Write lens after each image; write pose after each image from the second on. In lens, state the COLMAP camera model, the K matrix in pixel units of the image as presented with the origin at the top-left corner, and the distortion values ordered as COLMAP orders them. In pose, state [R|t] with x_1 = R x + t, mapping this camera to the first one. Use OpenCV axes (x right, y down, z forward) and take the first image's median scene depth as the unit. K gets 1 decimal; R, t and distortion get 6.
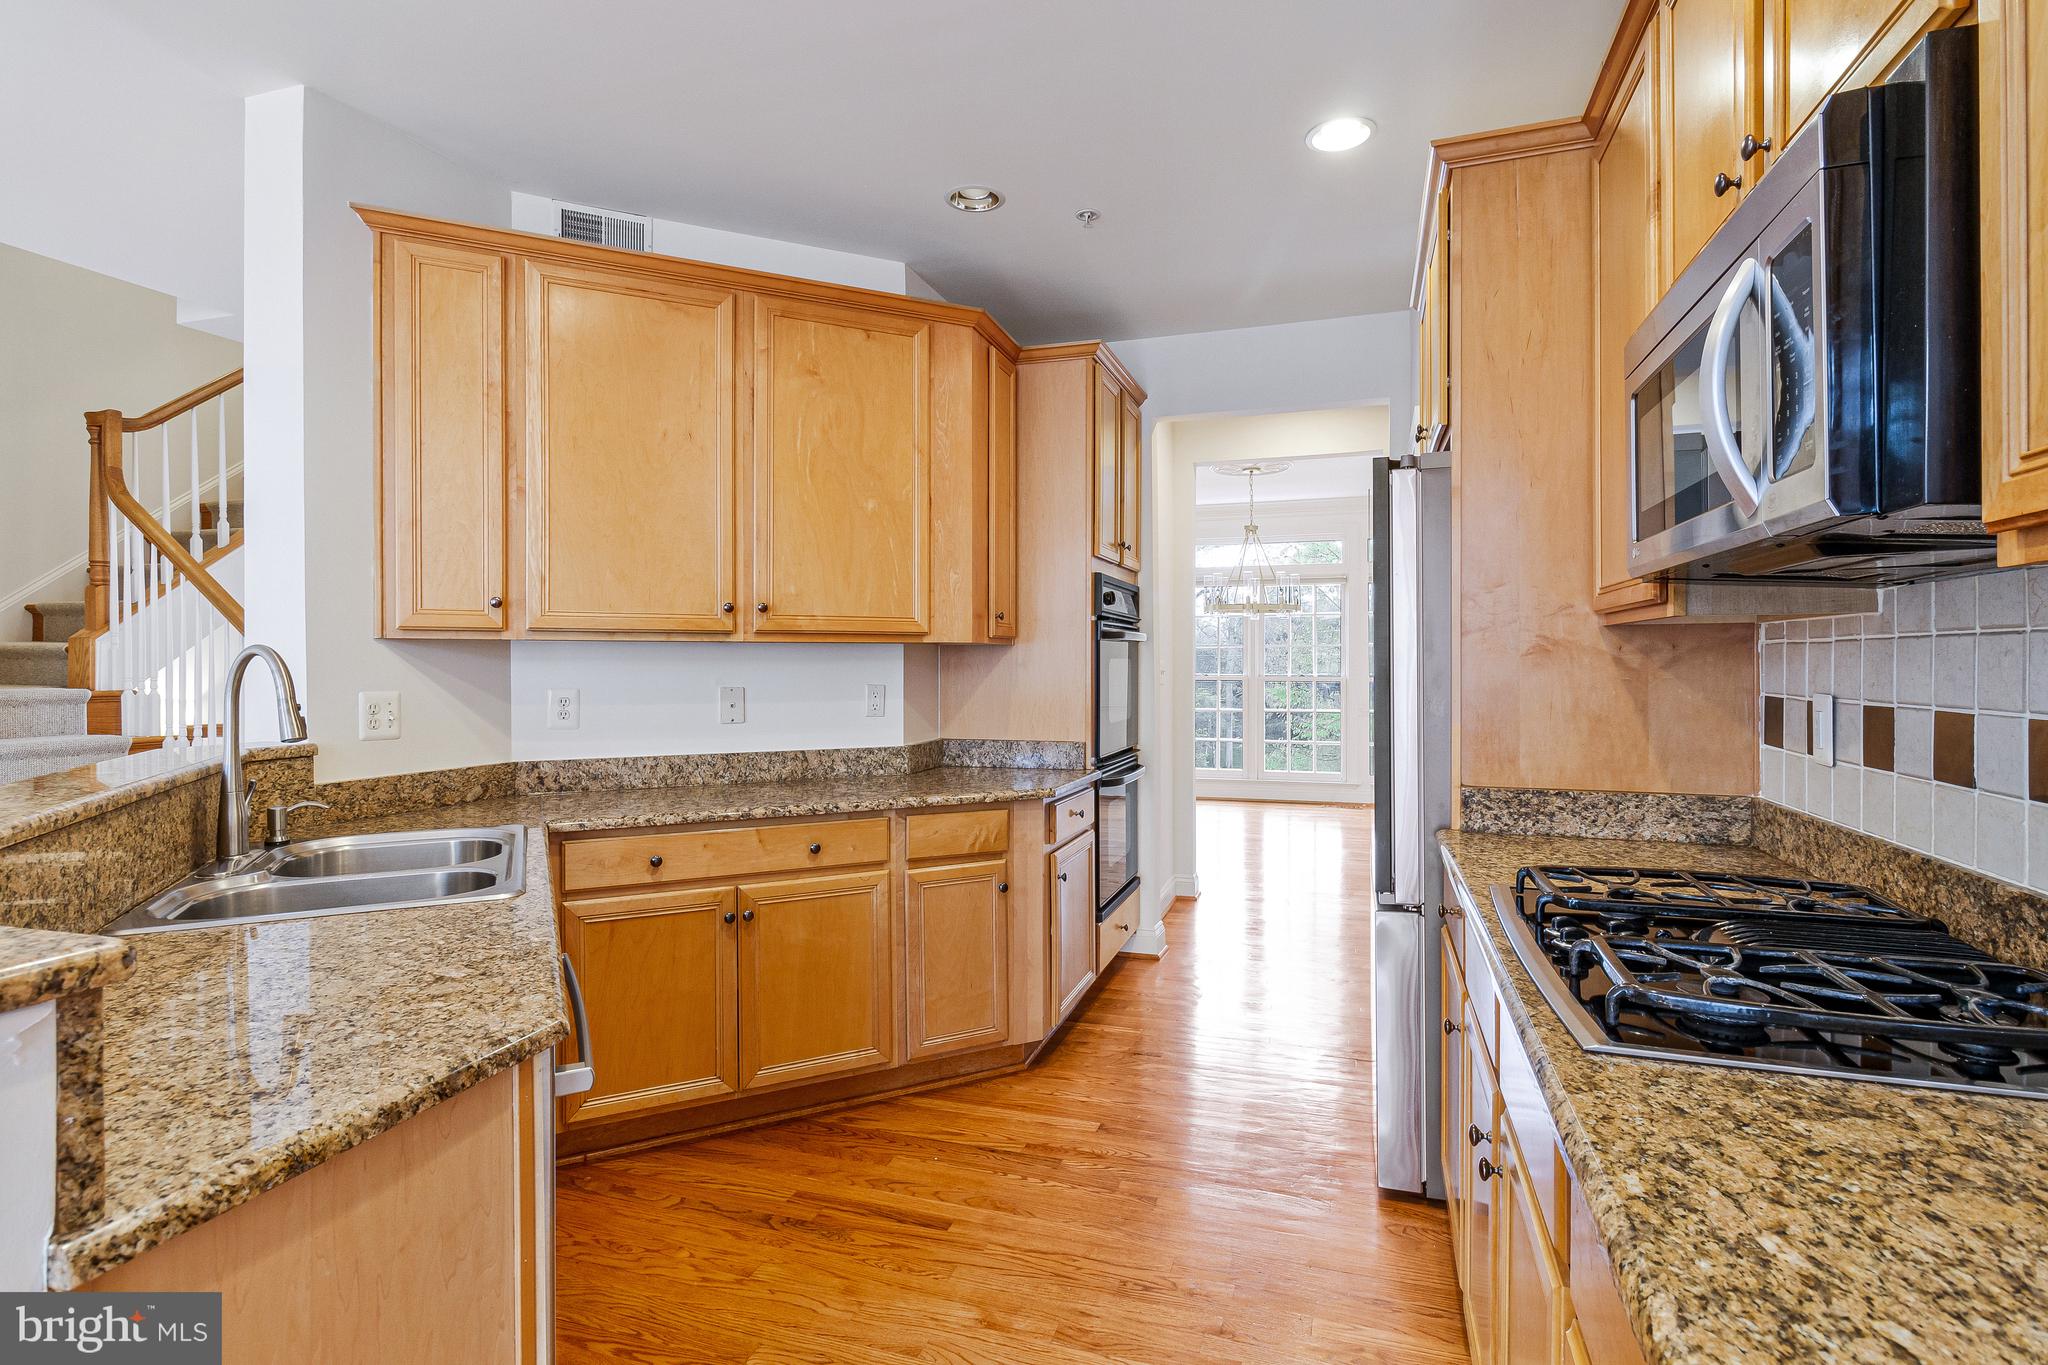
lens RADIAL K [[996.7, 0, 1024.0], [0, 996.7, 682.5], [0, 0, 1]] dist [-0.002641, -0.000555]
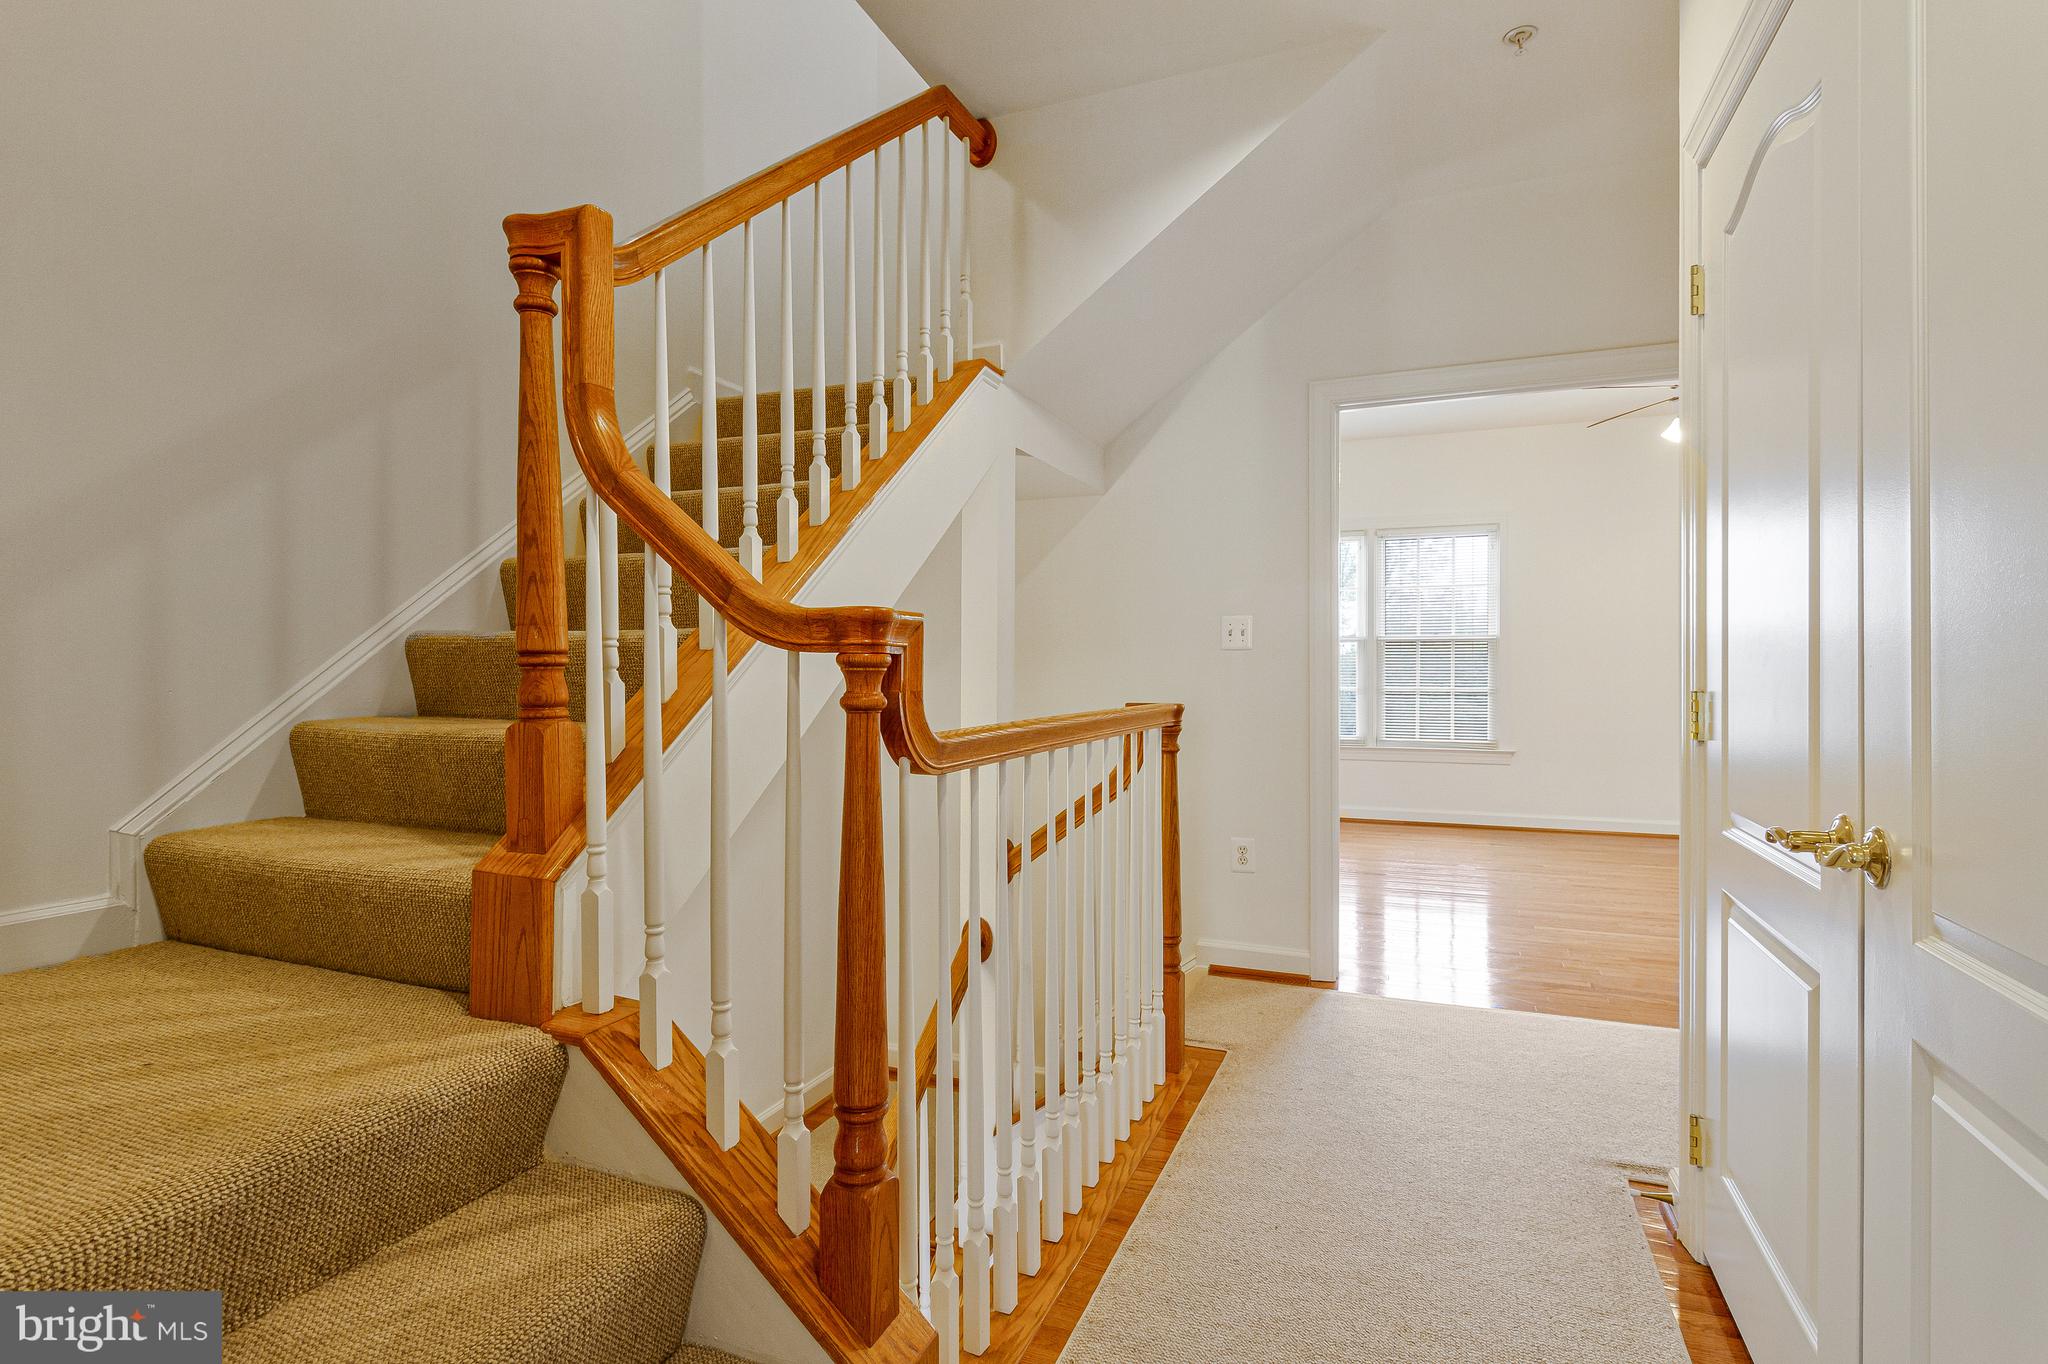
lens RADIAL K [[996.7, 0, 1024.0], [0, 996.7, 682.0], [0, 0, 1]] dist [-0.002641, -0.000555]
pose [[0.995546, -0.002411, -0.094247, -0.831983], [0.000779, 0.999849, -0.017352, -0.118385], [0.094275, 0.017202, 0.995398, 0.770611]]
